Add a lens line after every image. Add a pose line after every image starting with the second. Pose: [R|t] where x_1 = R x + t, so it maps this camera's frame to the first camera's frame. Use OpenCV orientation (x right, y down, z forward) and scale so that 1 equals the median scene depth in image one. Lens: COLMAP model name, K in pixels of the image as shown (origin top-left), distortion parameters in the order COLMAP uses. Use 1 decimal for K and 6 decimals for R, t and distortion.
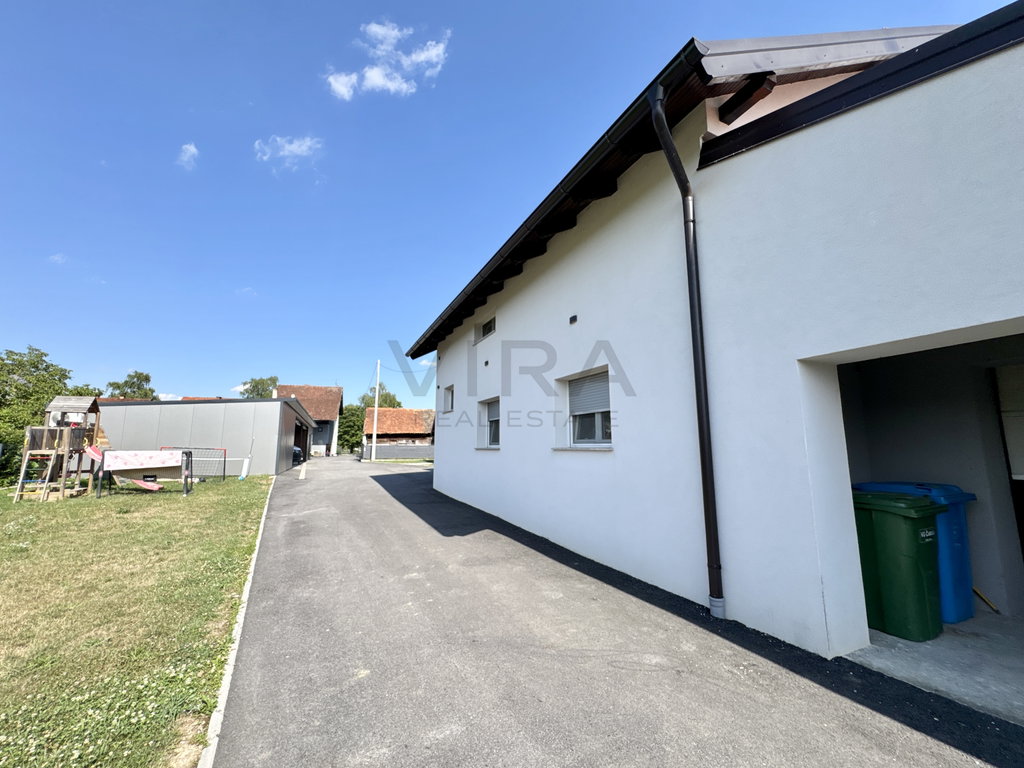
lens RADIAL K [[410.8, 0, 511.6], [0, 410.8, 383.1], [0, 0, 1]] dist [-0.002859, 0.000344]
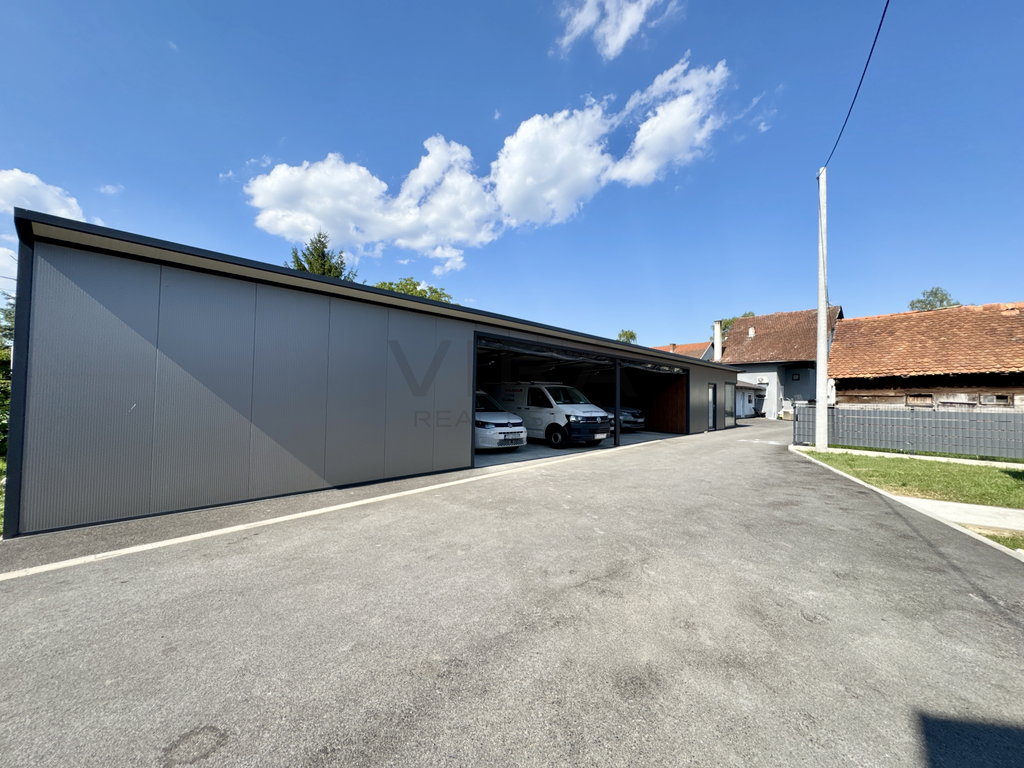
lens RADIAL K [[410.8, 0, 511.0], [0, 410.8, 382.2], [0, 0, 1]] dist [-0.002859, 0.000344]
pose [[0.395712, -0.022191, -0.918107, -0.055240], [0.119549, 0.992446, 0.027539, 0.042633], [0.910561, -0.120656, 0.395375, 0.300456]]
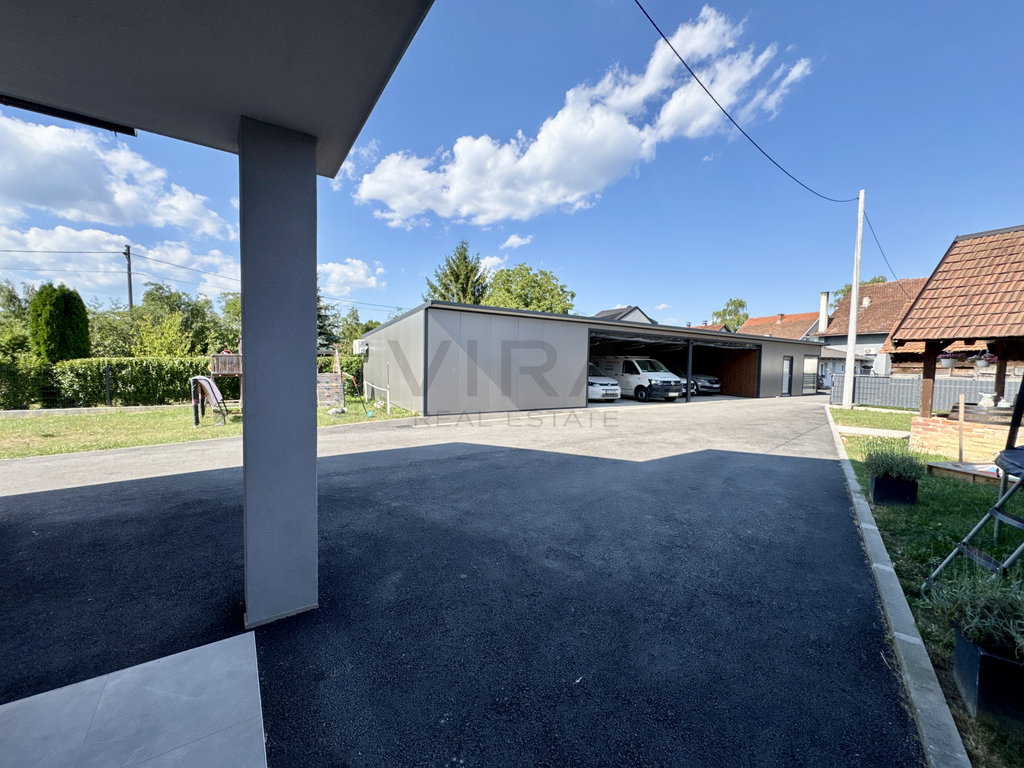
lens RADIAL K [[410.8, 0, 508.0], [0, 410.8, 387.0], [0, 0, 1]] dist [-0.002859, 0.000344]
pose [[0.157957, 0.061501, -0.985529, 0.036211], [0.126998, 0.988504, 0.082042, 0.036253], [0.979245, -0.138119, 0.148331, 0.262722]]
